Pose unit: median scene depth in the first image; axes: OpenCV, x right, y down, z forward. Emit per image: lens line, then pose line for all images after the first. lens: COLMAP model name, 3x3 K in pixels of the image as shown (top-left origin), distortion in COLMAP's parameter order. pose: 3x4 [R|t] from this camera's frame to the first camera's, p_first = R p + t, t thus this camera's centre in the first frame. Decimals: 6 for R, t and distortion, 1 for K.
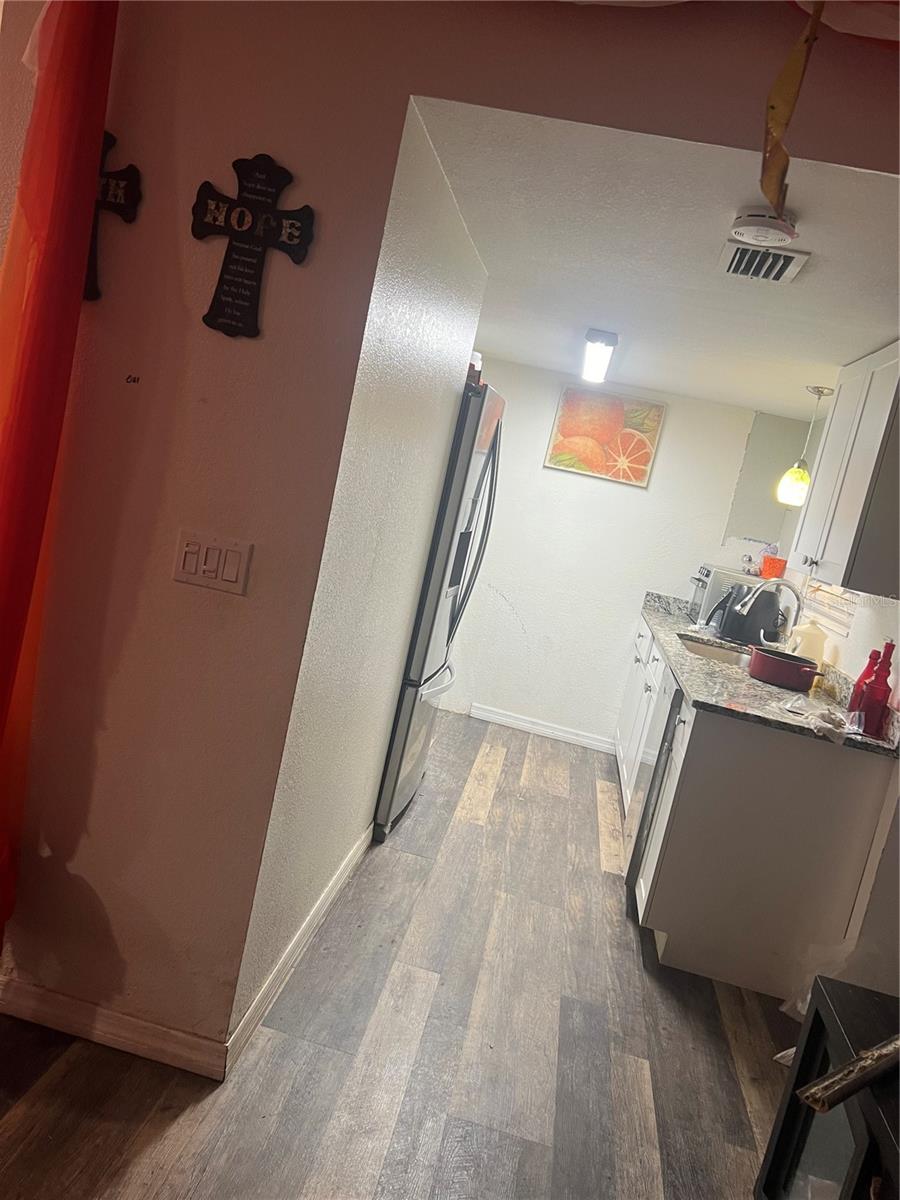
lens RADIAL K [[902.5, 0, 450.0], [0, 902.5, 600.0], [0, 0, 1]] dist [0.096490, -0.124491]
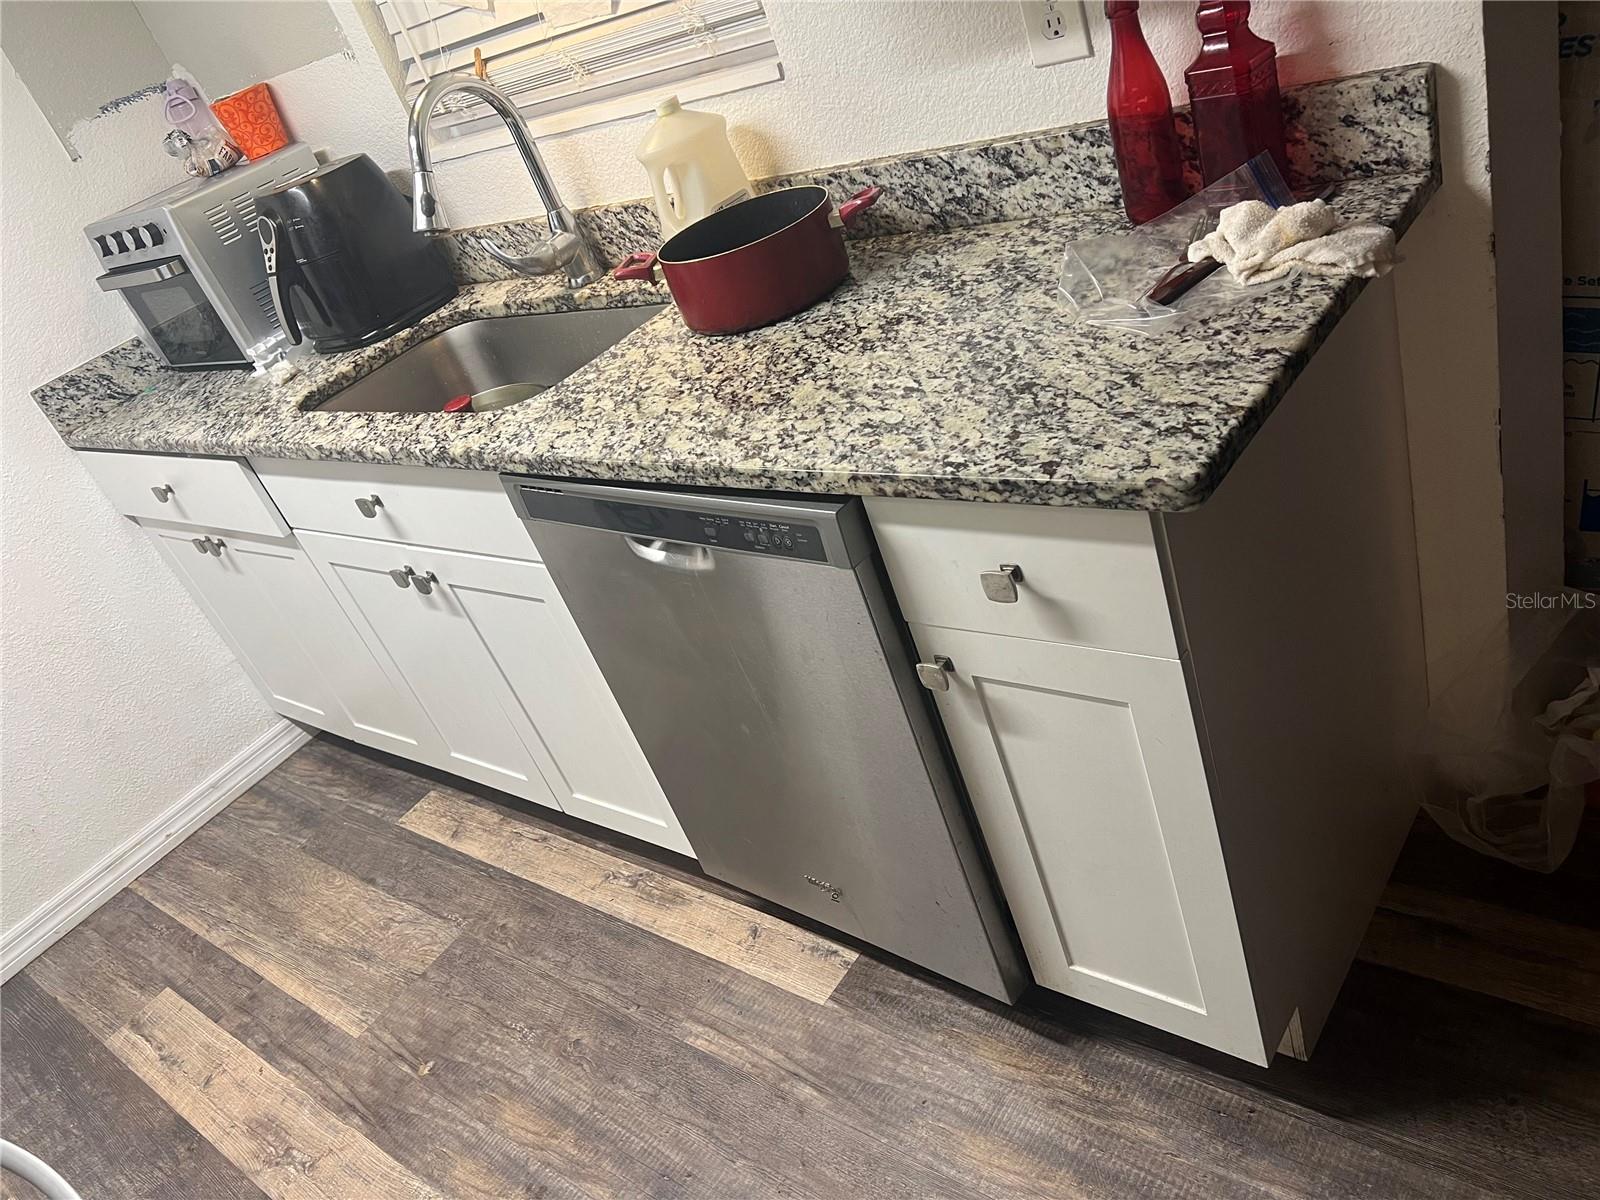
lens RADIAL K [[1227.3, 0, 800.0], [0, 1227.3, 600.0], [0, 0, 1]] dist [0.007215, 0.002141]
pose [[0.381020, -0.758786, 0.528268, 0.019678], [0.532619, 0.647174, 0.545420, -0.067598], [-0.755738, 0.073550, 0.650730, 0.533839]]
